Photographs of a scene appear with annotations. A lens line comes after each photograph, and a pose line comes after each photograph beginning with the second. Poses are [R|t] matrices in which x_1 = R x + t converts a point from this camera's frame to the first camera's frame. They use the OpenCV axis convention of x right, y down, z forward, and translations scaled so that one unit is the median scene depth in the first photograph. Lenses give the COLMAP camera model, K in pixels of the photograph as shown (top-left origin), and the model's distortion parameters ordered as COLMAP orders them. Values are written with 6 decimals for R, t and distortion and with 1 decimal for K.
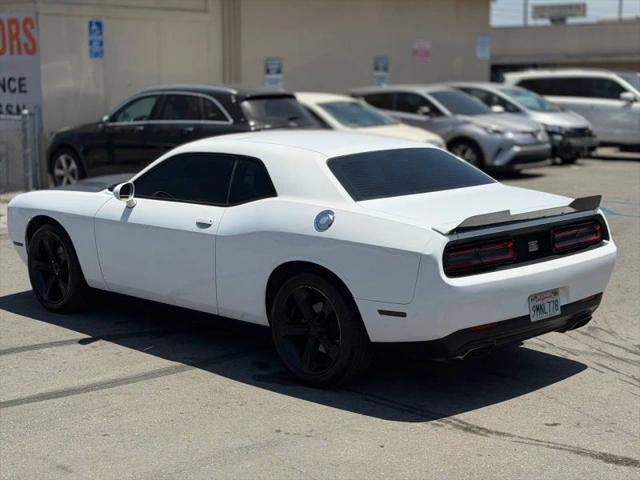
lens RADIAL K [[1228.2, 0, 320.7], [0, 1228.2, 243.0], [0, 0, 1]] dist [0.171081, 0.000000]
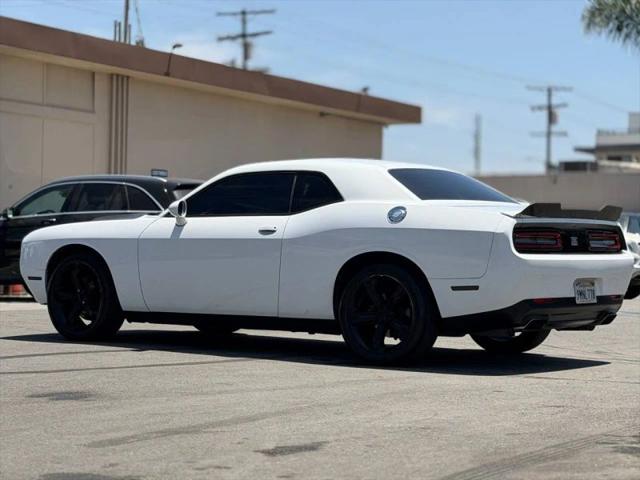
lens RADIAL K [[1643.0, 0, 323.2], [0, 1643.0, 237.3], [0, 0, 1]] dist [0.190368, 0.000000]
pose [[0.987522, 0.023158, 0.155772, -0.282642], [0.001562, 0.987640, -0.156729, 0.226111], [-0.157476, 0.155016, 0.975280, -0.442477]]
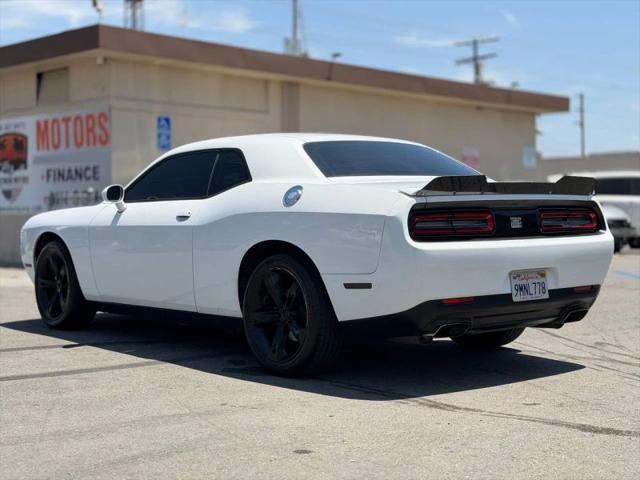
lens RADIAL K [[1070.5, 0, 316.7], [0, 1070.5, 238.1], [0, 0, 1]] dist [0.170033, 0.000000]
pose [[0.996289, 0.001015, -0.086066, 0.086804], [-0.011838, 0.992044, -0.125333, 0.110327], [0.085254, 0.125887, 0.988374, 0.176608]]
